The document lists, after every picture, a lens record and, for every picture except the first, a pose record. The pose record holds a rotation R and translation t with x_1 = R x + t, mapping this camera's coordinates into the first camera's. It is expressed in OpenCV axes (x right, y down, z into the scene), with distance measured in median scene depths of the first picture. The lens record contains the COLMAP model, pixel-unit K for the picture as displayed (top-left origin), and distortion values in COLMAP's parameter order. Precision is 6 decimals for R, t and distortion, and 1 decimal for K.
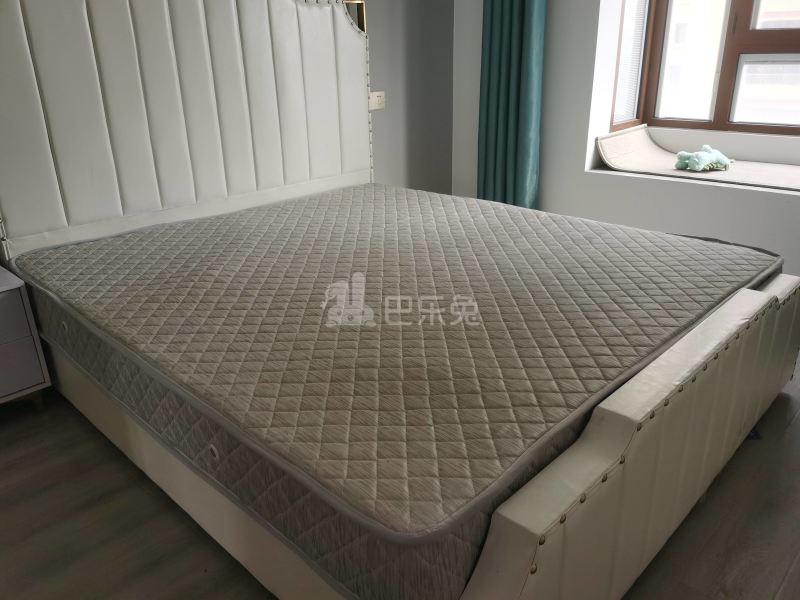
lens RADIAL K [[619.1, 0, 400.0], [0, 619.1, 300.0], [0, 0, 1]] dist [0.075052, -0.084609]
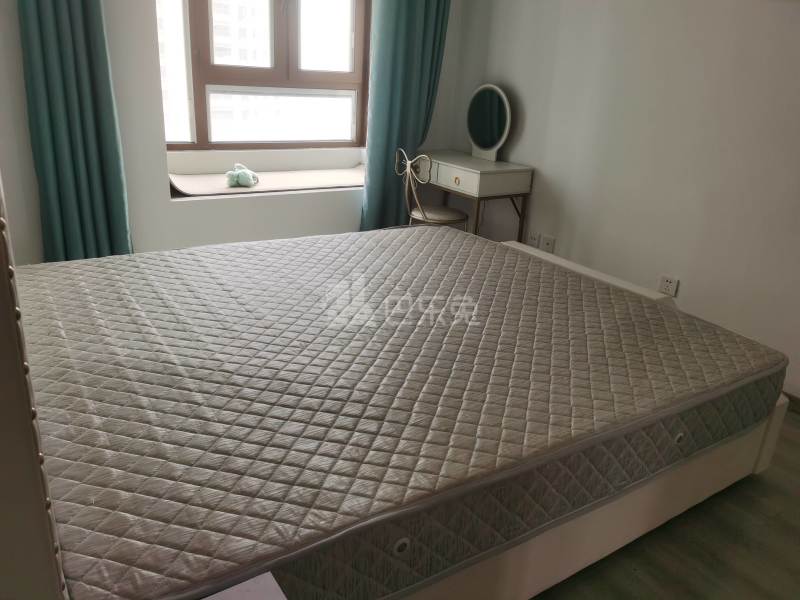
lens RADIAL K [[619.1, 0, 400.0], [0, 619.1, 300.0], [0, 0, 1]] dist [0.075052, -0.084609]
pose [[0.204554, -0.306690, 0.929569, -0.589663], [0.316884, 0.919258, 0.233556, -0.183668], [-0.926144, 0.246791, 0.285223, 0.441297]]
